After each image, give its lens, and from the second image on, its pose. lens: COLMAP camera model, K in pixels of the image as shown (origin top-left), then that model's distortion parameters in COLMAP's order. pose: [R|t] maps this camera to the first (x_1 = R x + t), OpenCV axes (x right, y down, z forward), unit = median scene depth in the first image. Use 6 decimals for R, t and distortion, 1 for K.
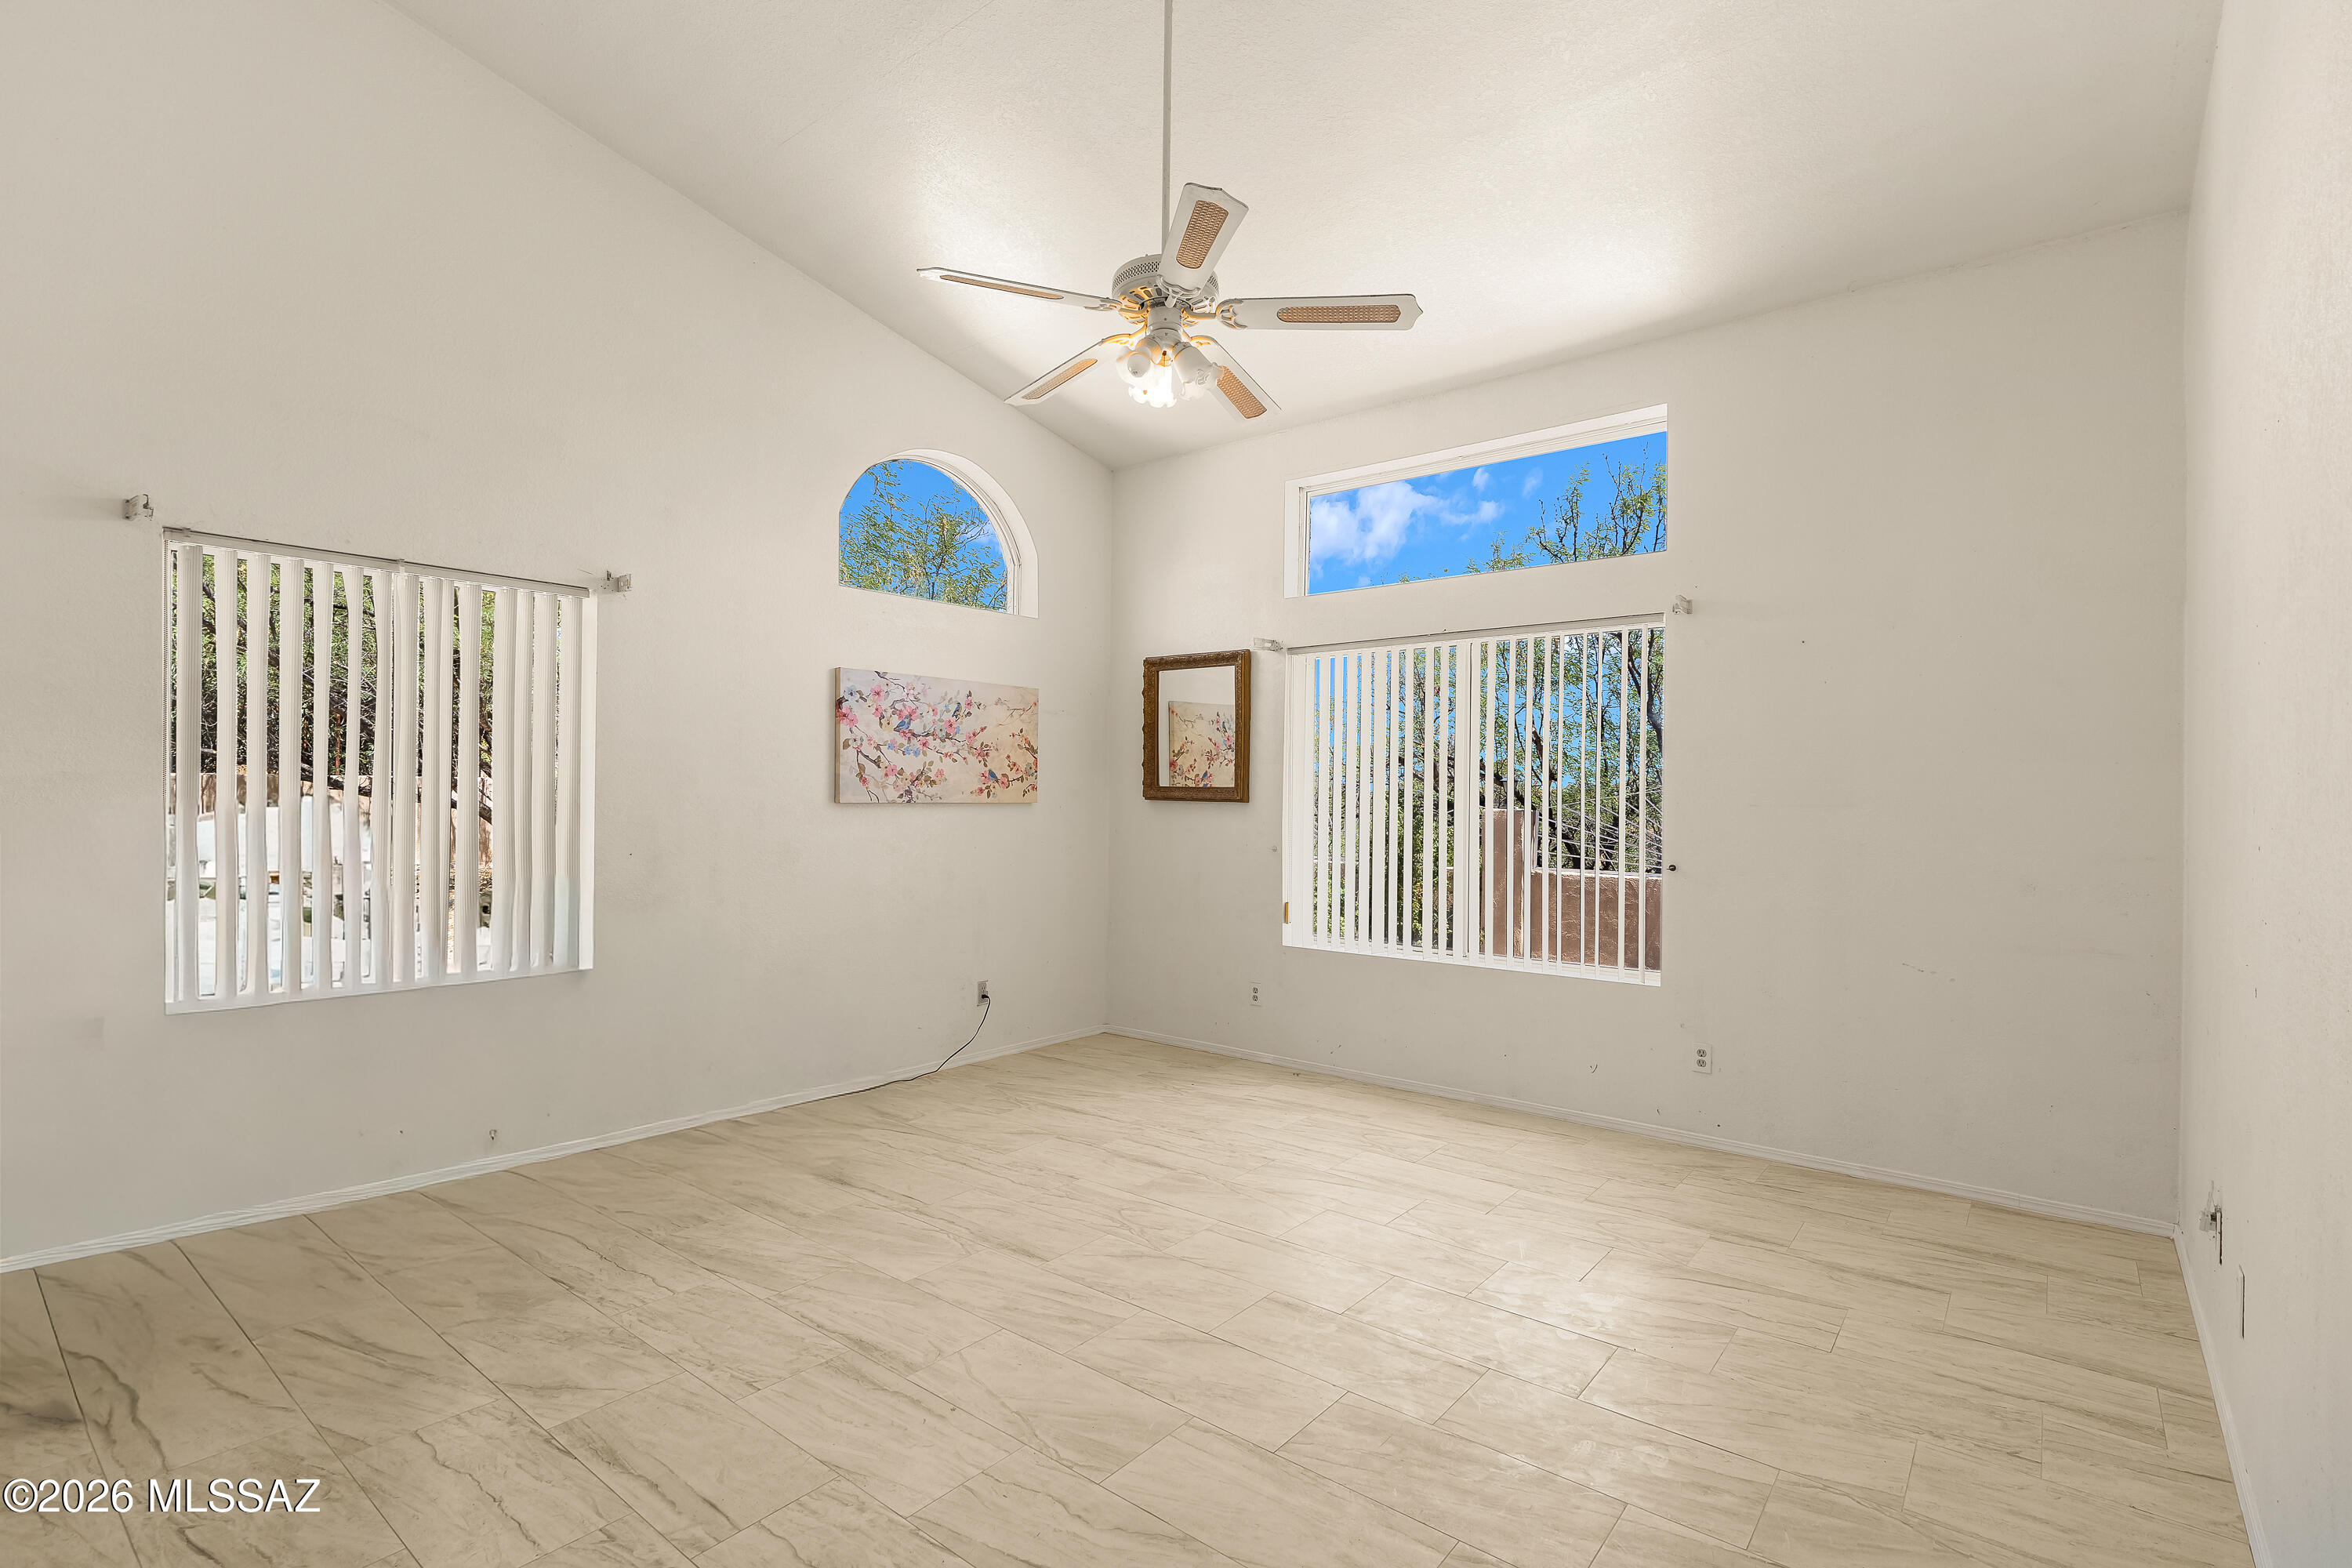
lens RADIAL K [[1089.6, 0, 1164.5], [0, 1089.6, 806.1], [0, 0, 1]] dist [0.000848, 0.000822]
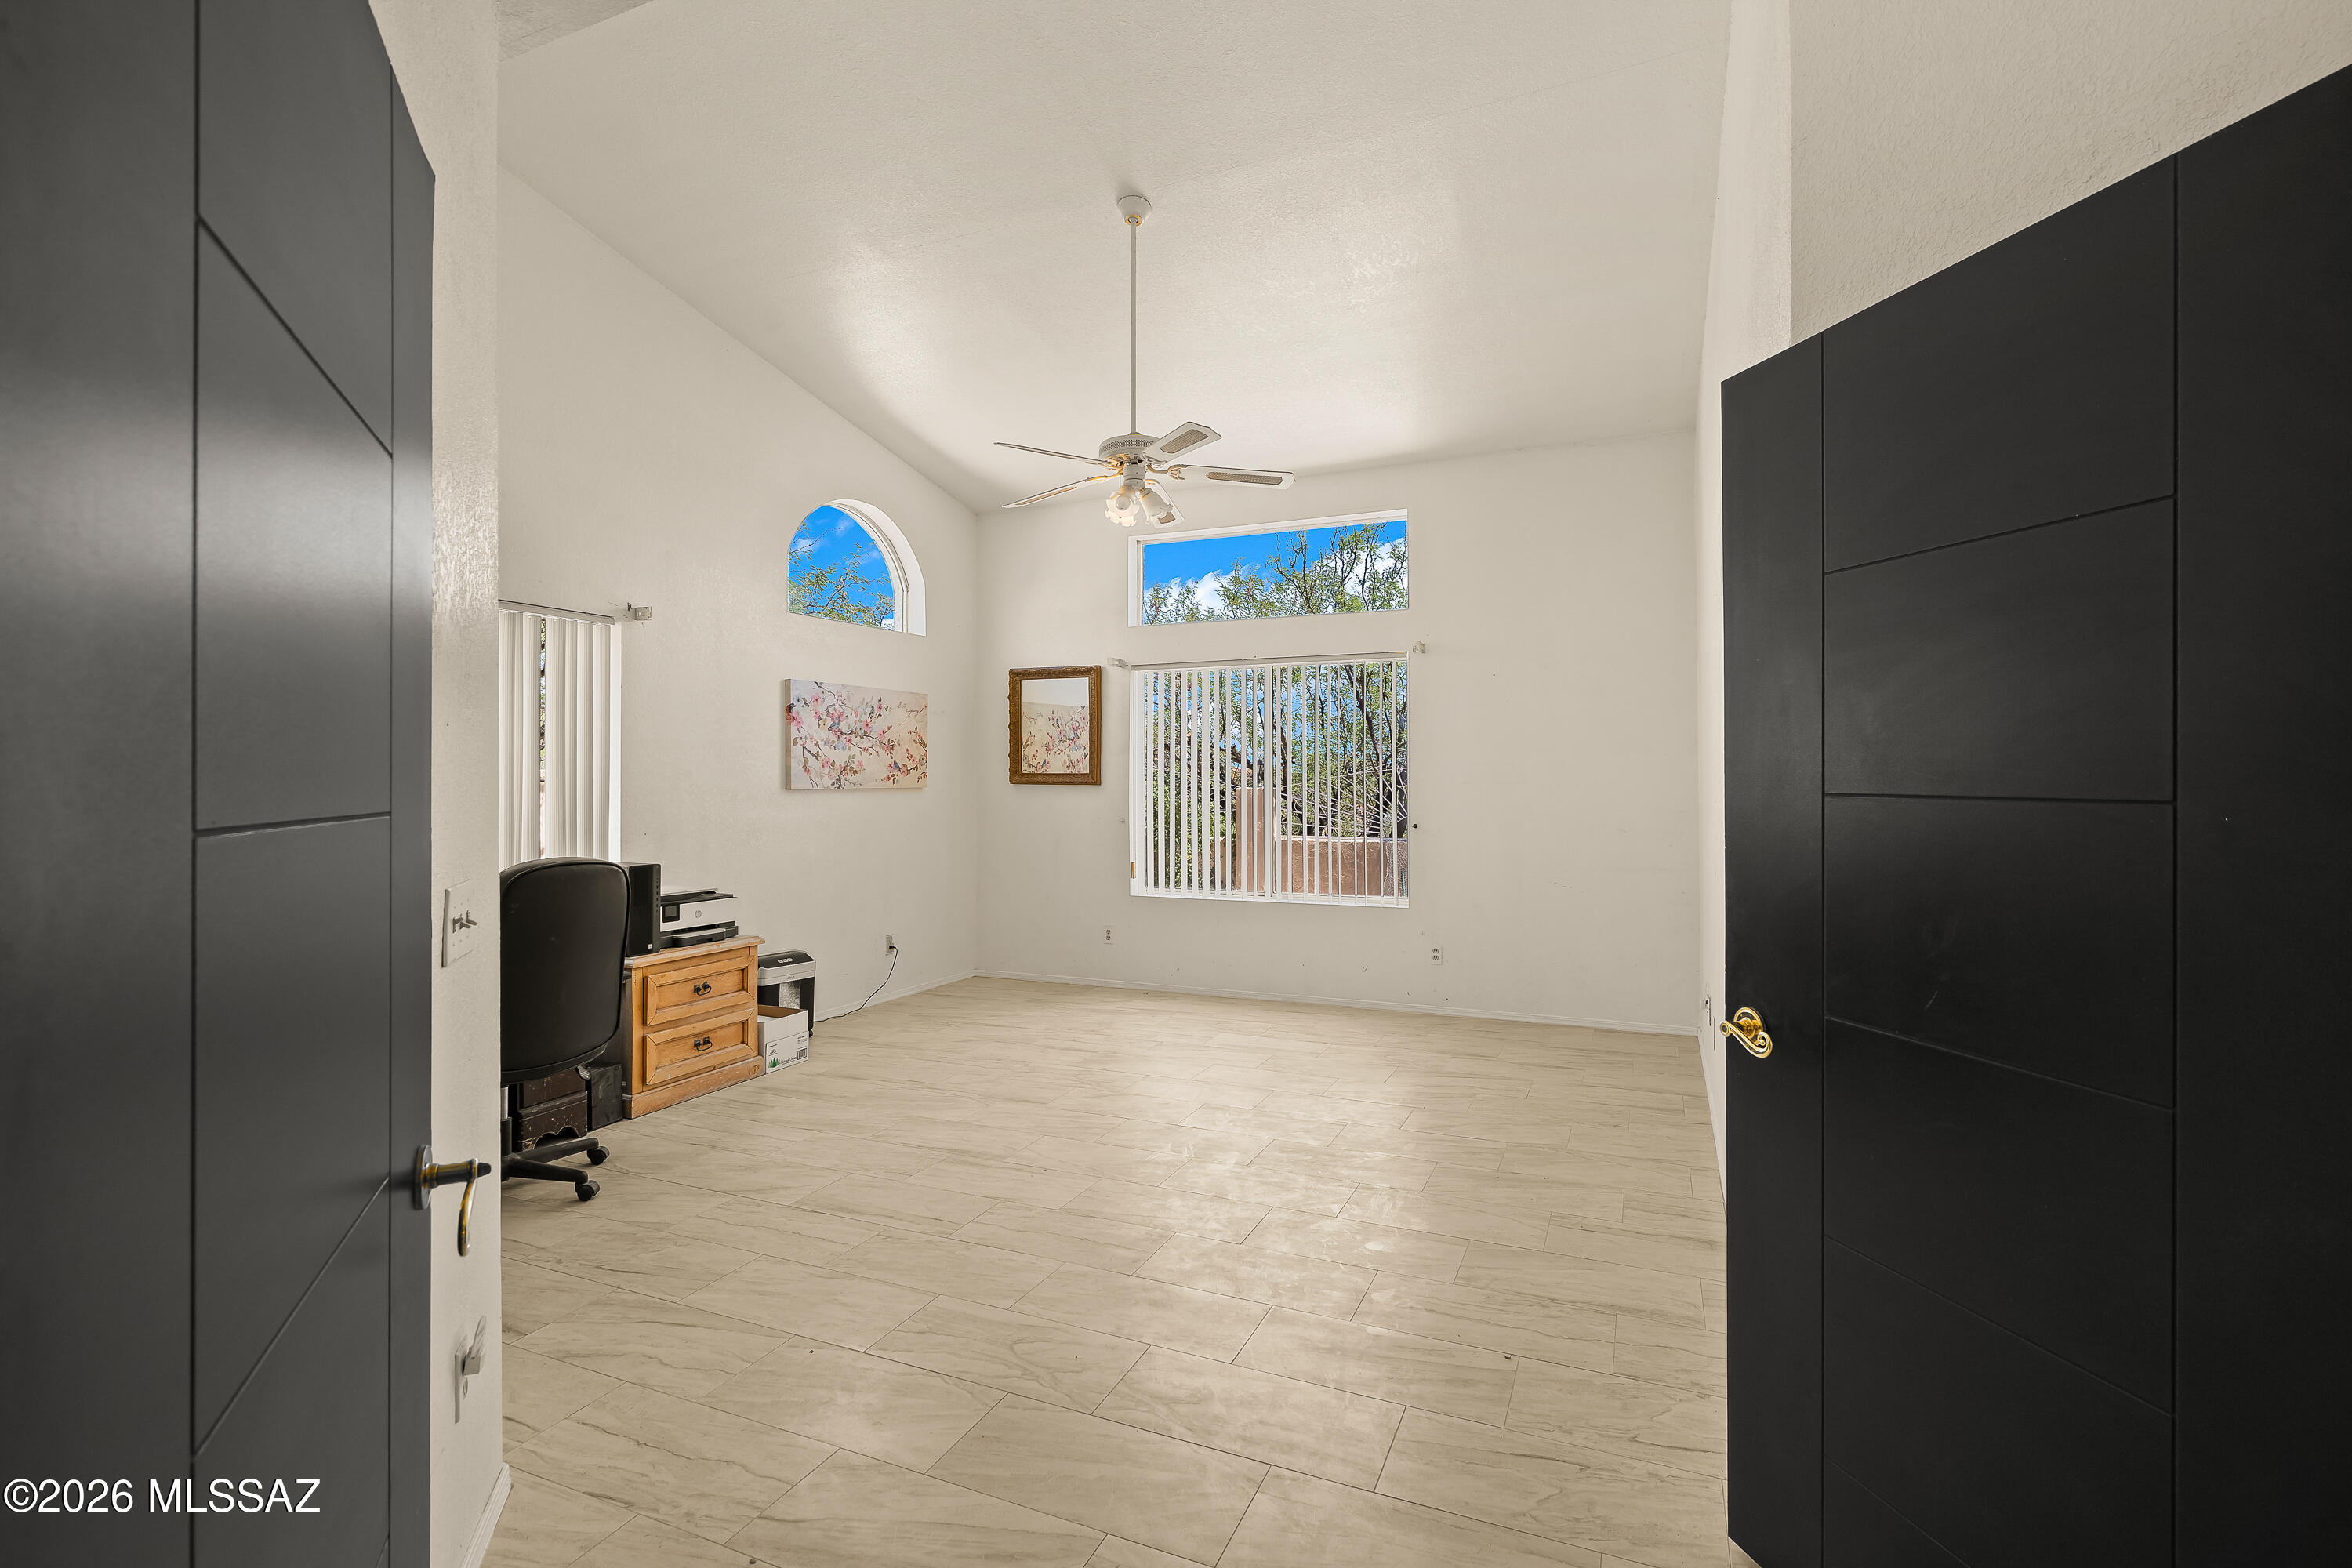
lens RADIAL K [[1080.0, 0, 1160.9], [0, 1080.0, 783.0], [0, 0, 1]] dist [0.001366, -0.000115]
pose [[0.965934, -0.012053, 0.258507, -0.206862], [0.013062, 0.999912, -0.002188, -0.002340], [-0.258458, 0.005490, 0.966007, -0.272462]]
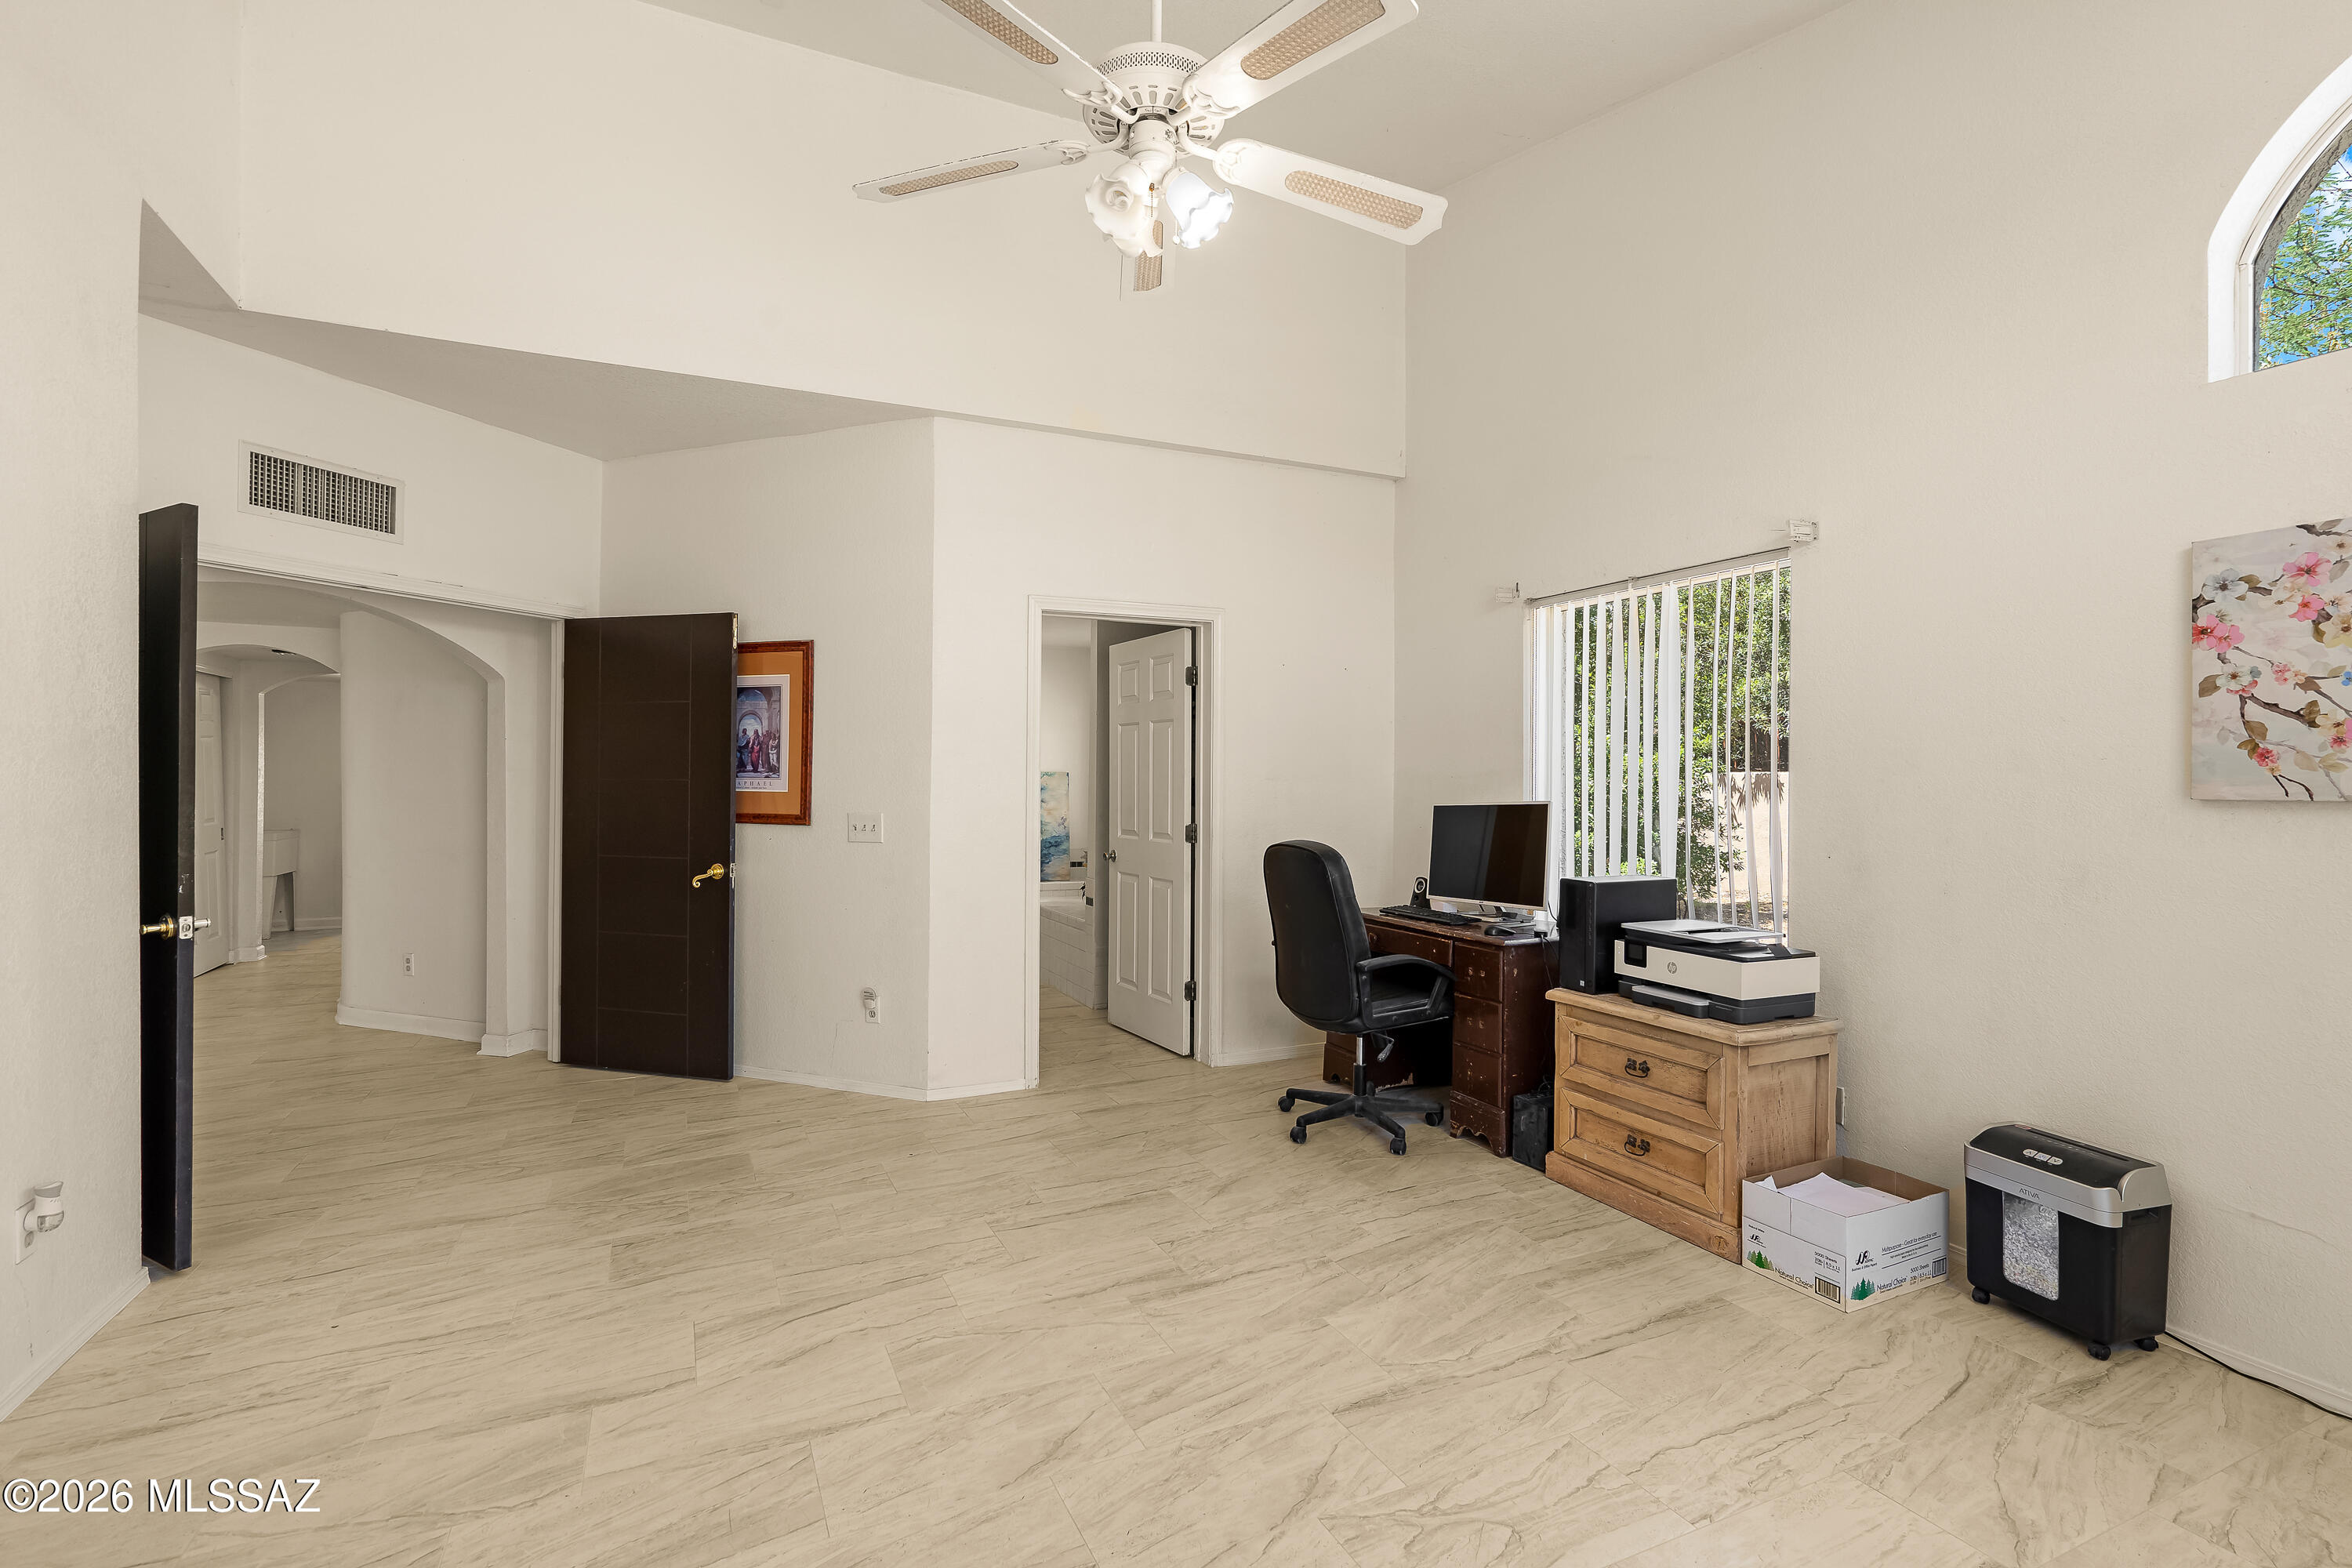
lens RADIAL K [[1067.9, 0, 1164.6], [0, 1067.9, 778.6], [0, 0, 1]] dist [0.001224, -0.000100]
pose [[-0.432625, -0.010506, -0.901513, 0.376177], [-0.015061, 0.999877, -0.004425, -0.003087], [0.901448, 0.011663, -0.432730, 0.762341]]
